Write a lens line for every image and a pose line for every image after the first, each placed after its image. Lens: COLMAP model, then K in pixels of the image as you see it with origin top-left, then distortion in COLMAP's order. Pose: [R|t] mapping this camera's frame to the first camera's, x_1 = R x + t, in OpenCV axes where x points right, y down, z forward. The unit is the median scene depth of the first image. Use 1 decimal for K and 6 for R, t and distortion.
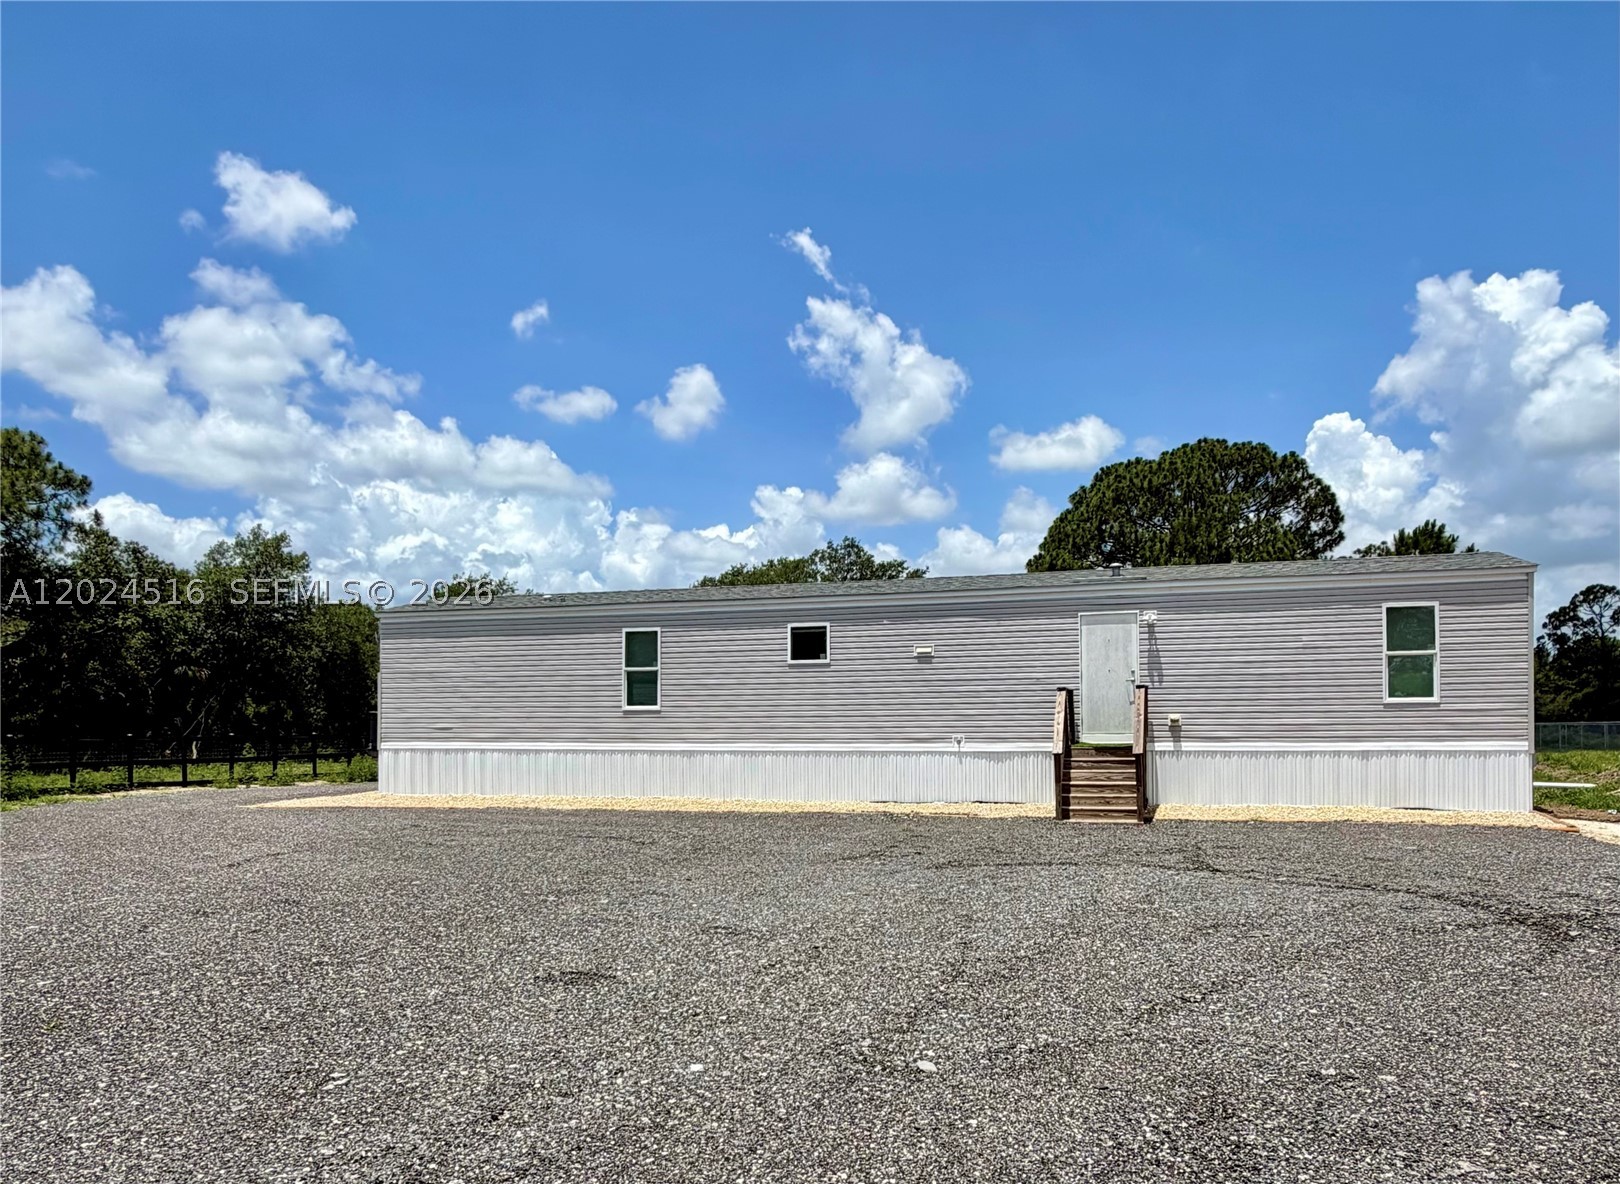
lens RADIAL K [[1121.1, 0, 804.1], [0, 1121.1, 721.4], [0, 0, 1]] dist [0.004466, 0.000187]
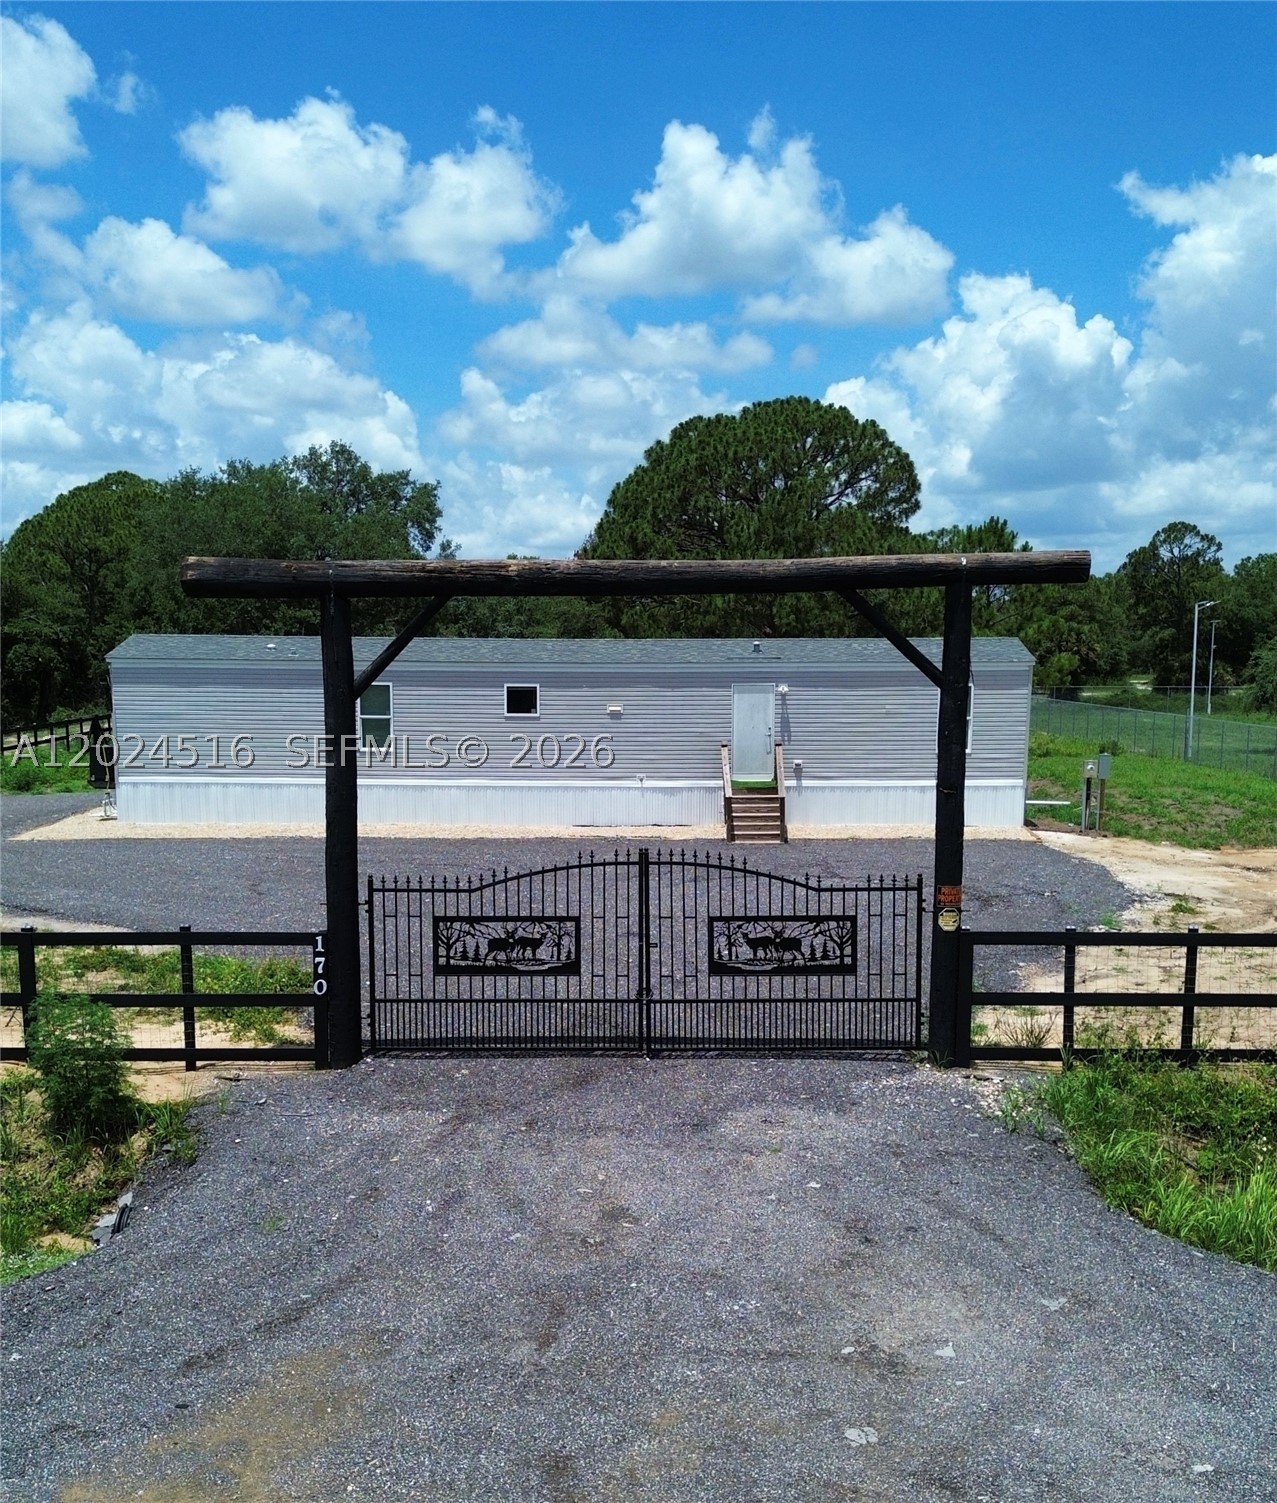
lens RADIAL K [[1606.5, 0, 639.6], [0, 1606.5, 891.2], [0, 0, 1]] dist [0.211251, -0.717296]
pose [[0.960318, -0.035219, 0.276674, -0.339941], [-0.007944, 0.988139, 0.153358, -0.123174], [-0.278794, -0.149470, 0.948648, -0.704884]]
